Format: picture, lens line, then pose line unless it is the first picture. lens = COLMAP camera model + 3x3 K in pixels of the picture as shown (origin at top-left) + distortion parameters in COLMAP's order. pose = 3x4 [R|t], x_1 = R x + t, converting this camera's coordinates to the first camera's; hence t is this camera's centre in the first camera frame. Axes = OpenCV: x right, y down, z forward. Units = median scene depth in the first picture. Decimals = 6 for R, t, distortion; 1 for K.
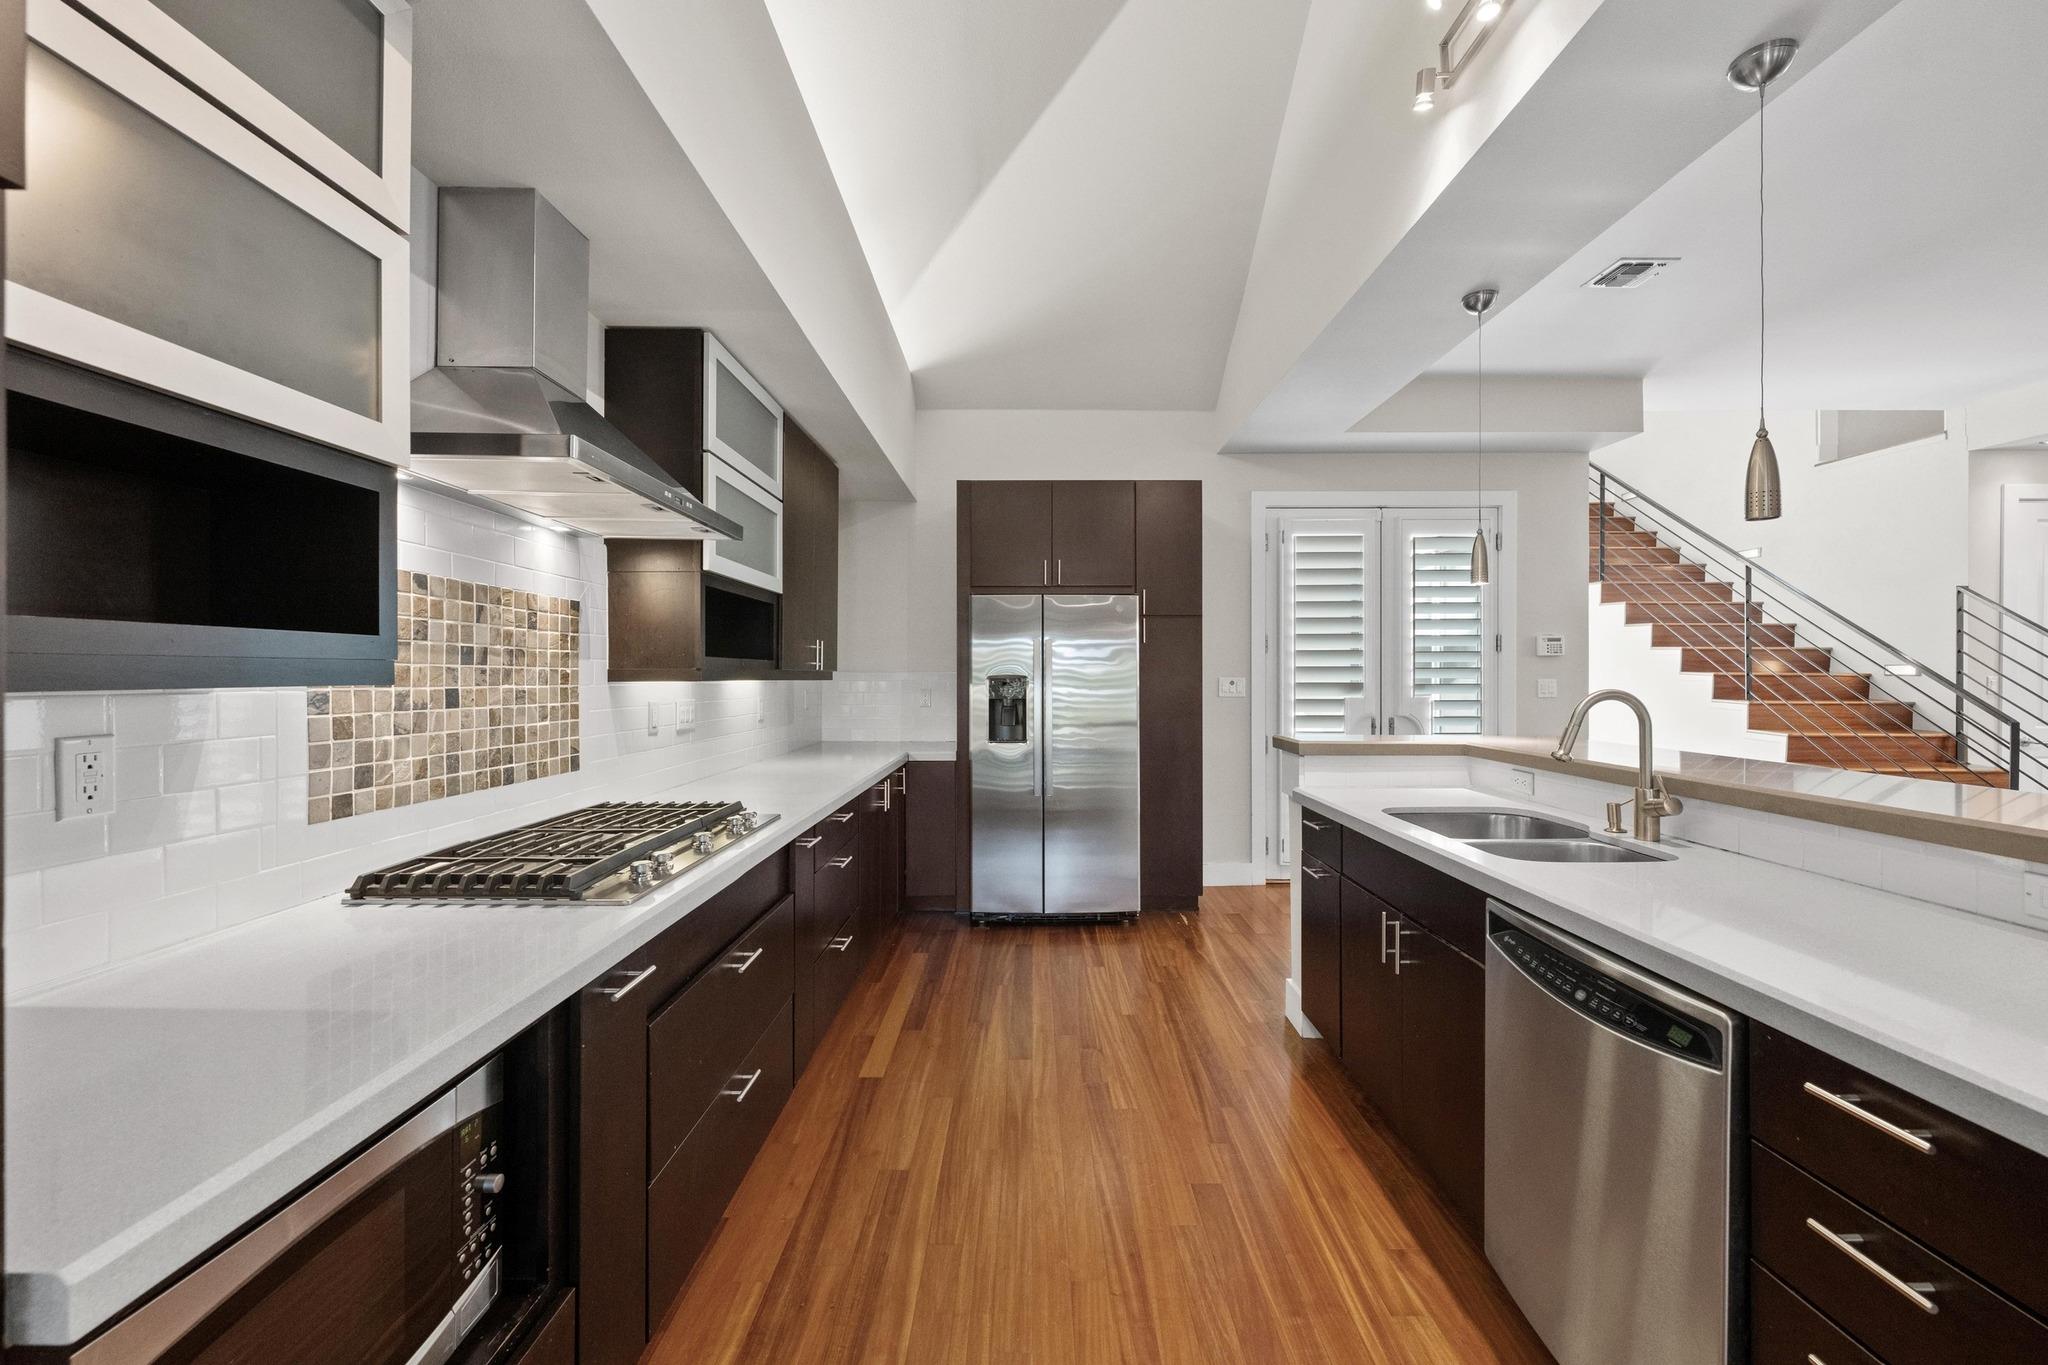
lens RADIAL K [[813.0, 0, 1028.6], [0, 813.0, 674.2], [0, 0, 1]] dist [-0.001603, 0.000773]
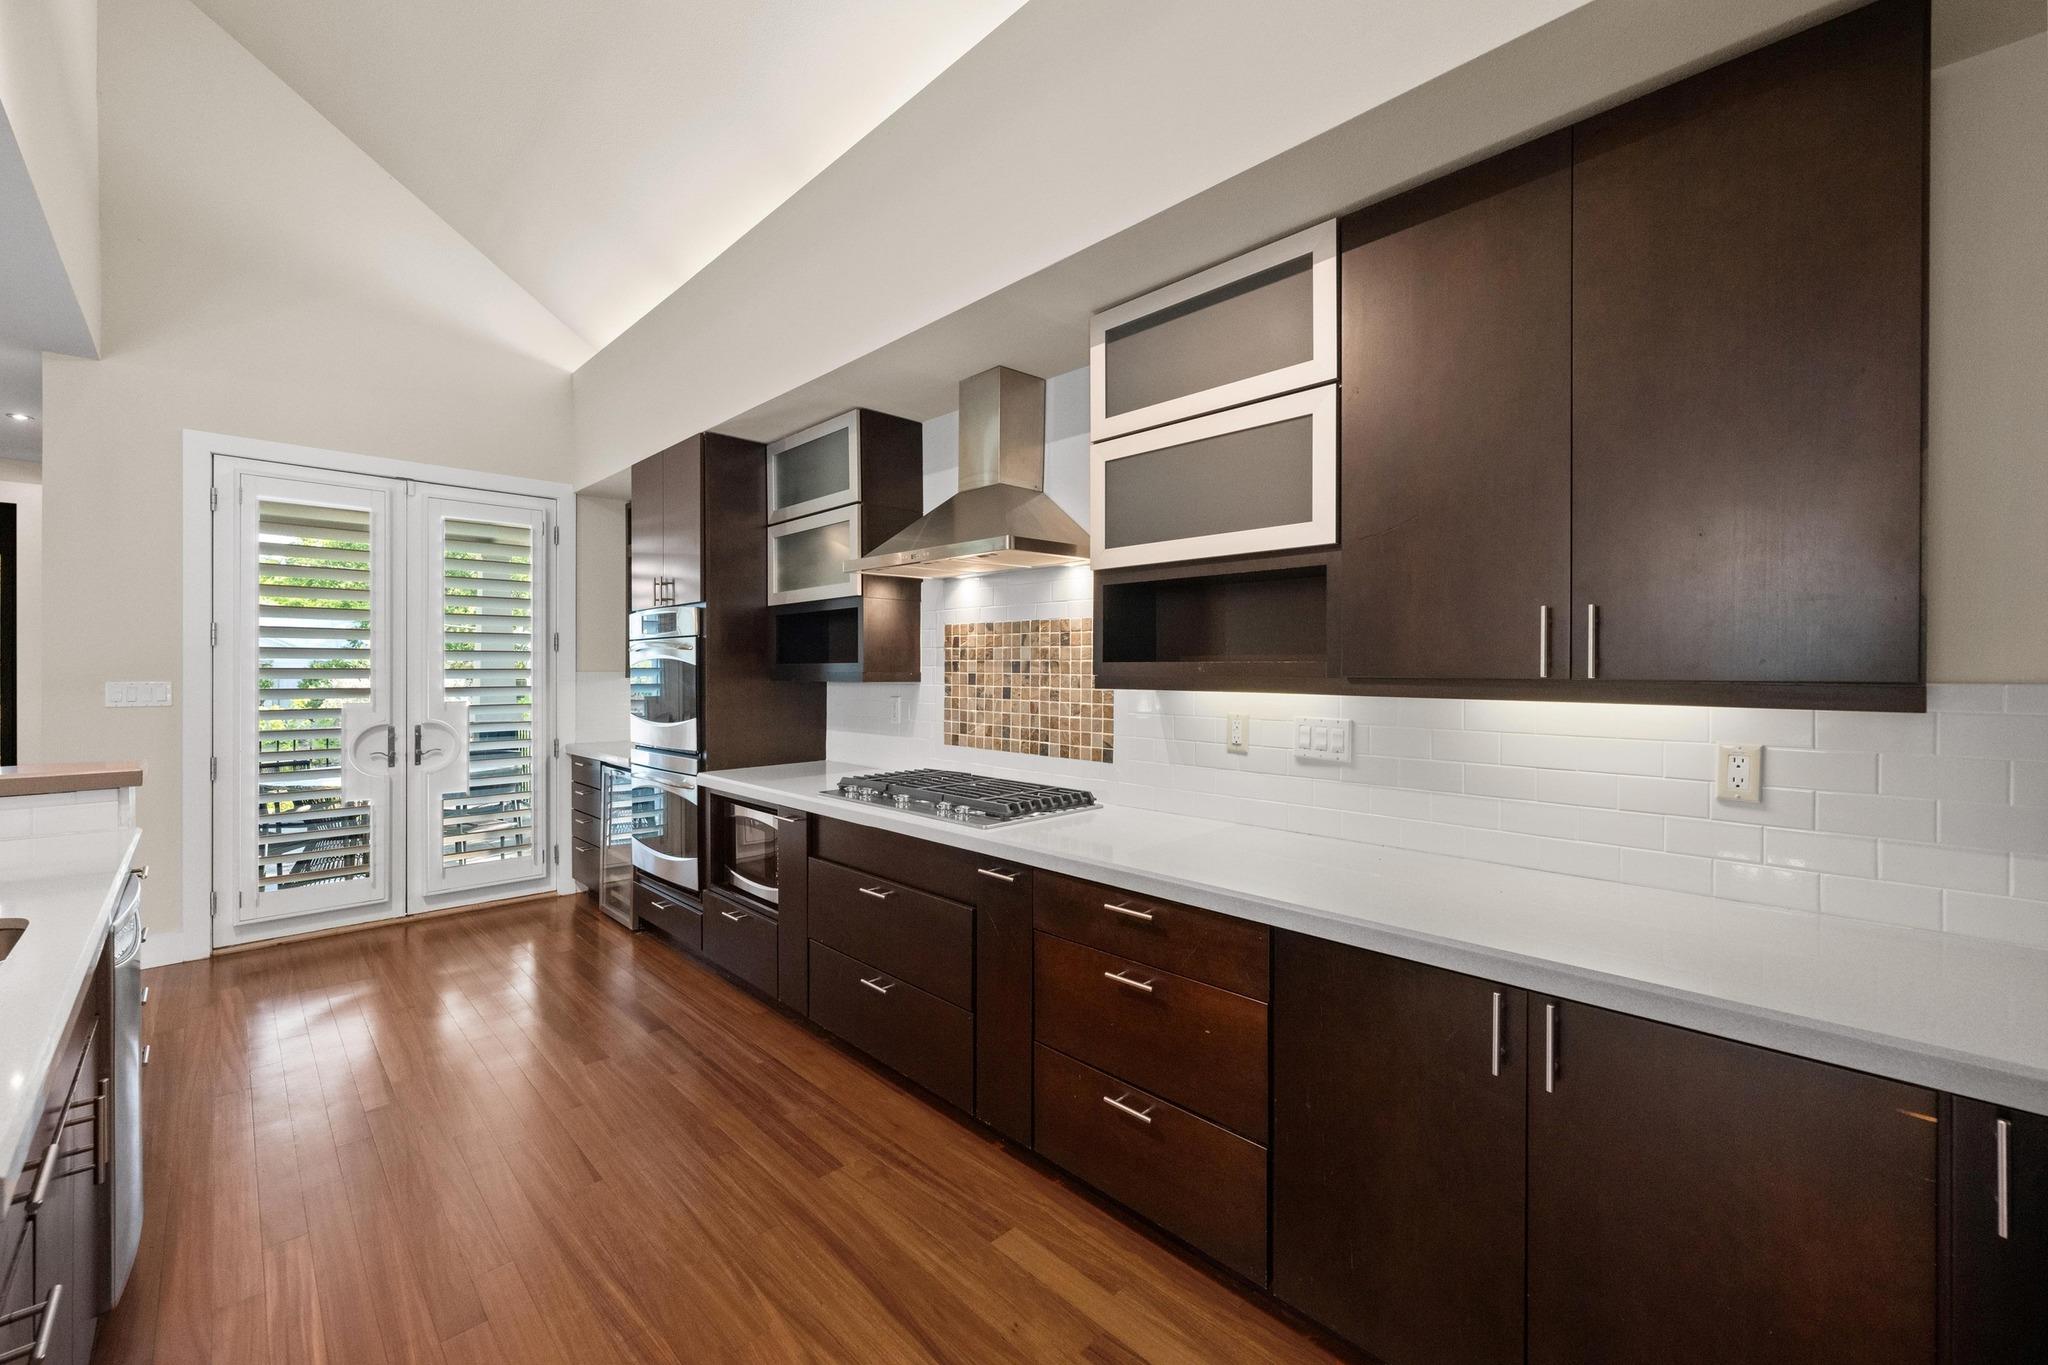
lens RADIAL K [[813.0, 0, 1029.1], [0, 813.0, 669.8], [0, 0, 1]] dist [-0.001603, 0.000773]
pose [[-0.707689, 0.000612, -0.706524, 0.343556], [-0.000597, 0.999999, 0.001464, -0.016046], [0.706524, 0.001457, -0.707687, 1.737066]]
